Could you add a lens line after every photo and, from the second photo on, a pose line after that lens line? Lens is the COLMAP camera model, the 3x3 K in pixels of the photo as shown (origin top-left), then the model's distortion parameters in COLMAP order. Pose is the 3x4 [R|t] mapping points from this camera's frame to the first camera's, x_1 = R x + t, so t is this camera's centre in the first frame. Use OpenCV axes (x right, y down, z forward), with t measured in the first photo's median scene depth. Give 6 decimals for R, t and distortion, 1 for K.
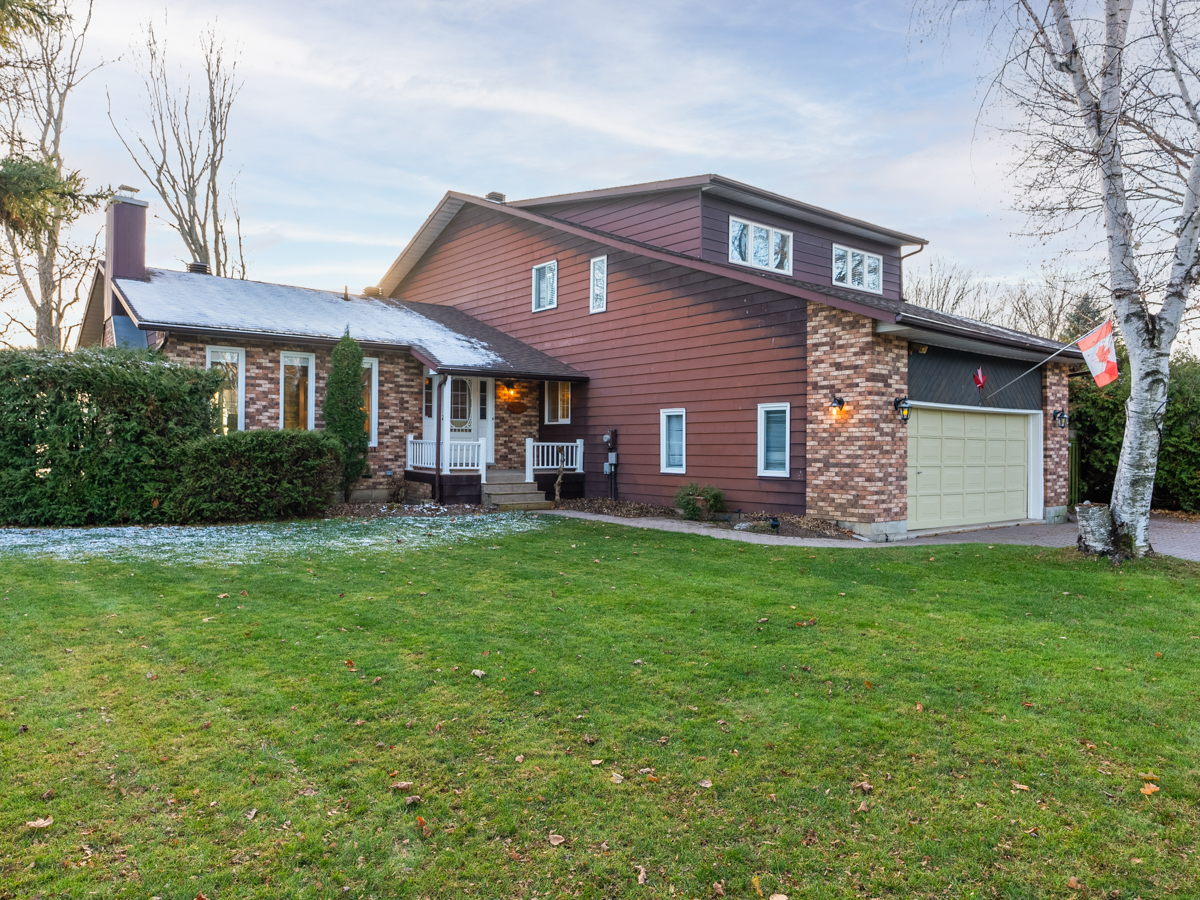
lens RADIAL K [[850.1, 0, 600.2], [0, 850.1, 449.6], [0, 0, 1]] dist [0.003316, 0.000545]
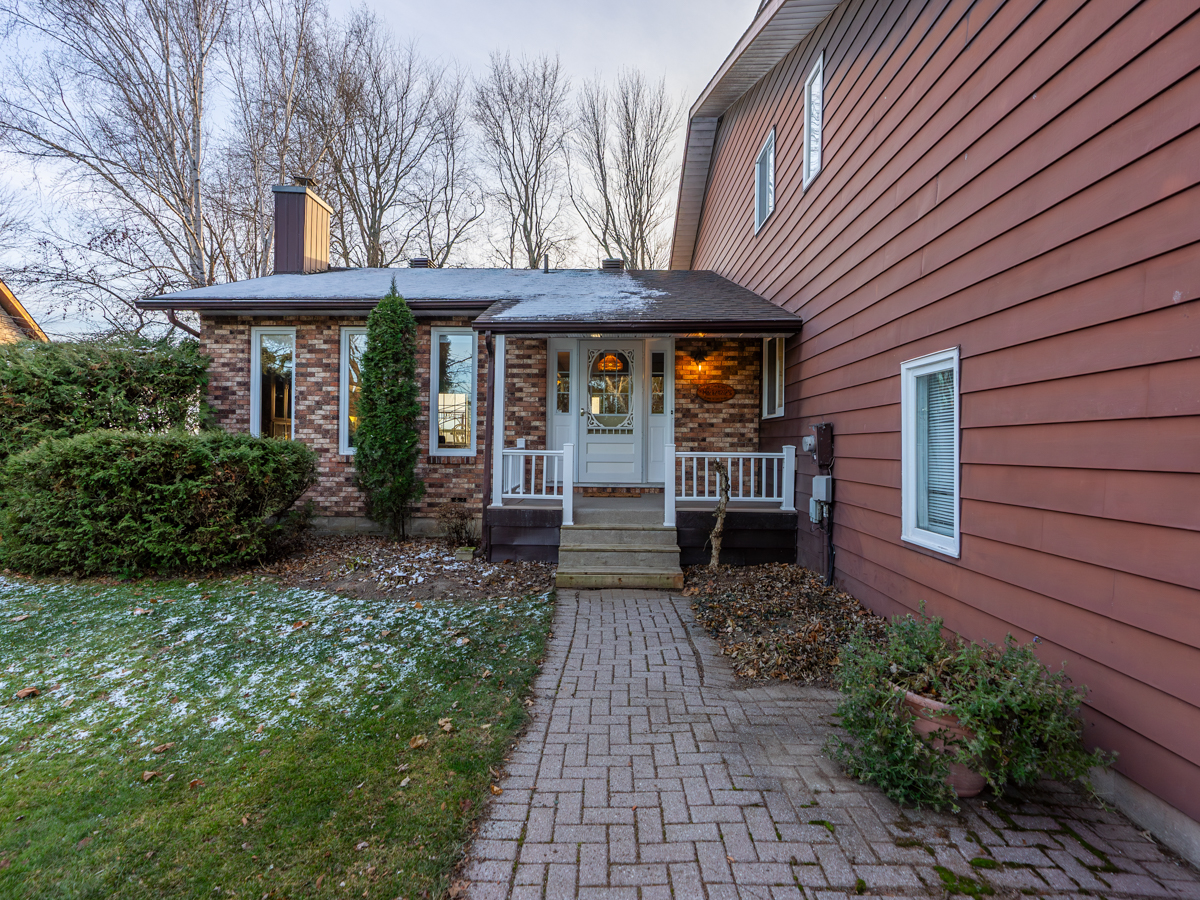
lens RADIAL K [[610.8, 0, 602.0], [0, 610.8, 440.8], [0, 0, 1]] dist [-0.003461, 0.000209]
pose [[0.766871, -0.005267, -0.641779, 0.132224], [-0.005702, 0.999871, -0.015020, -0.009417], [0.641775, 0.015178, 0.766742, 0.691212]]
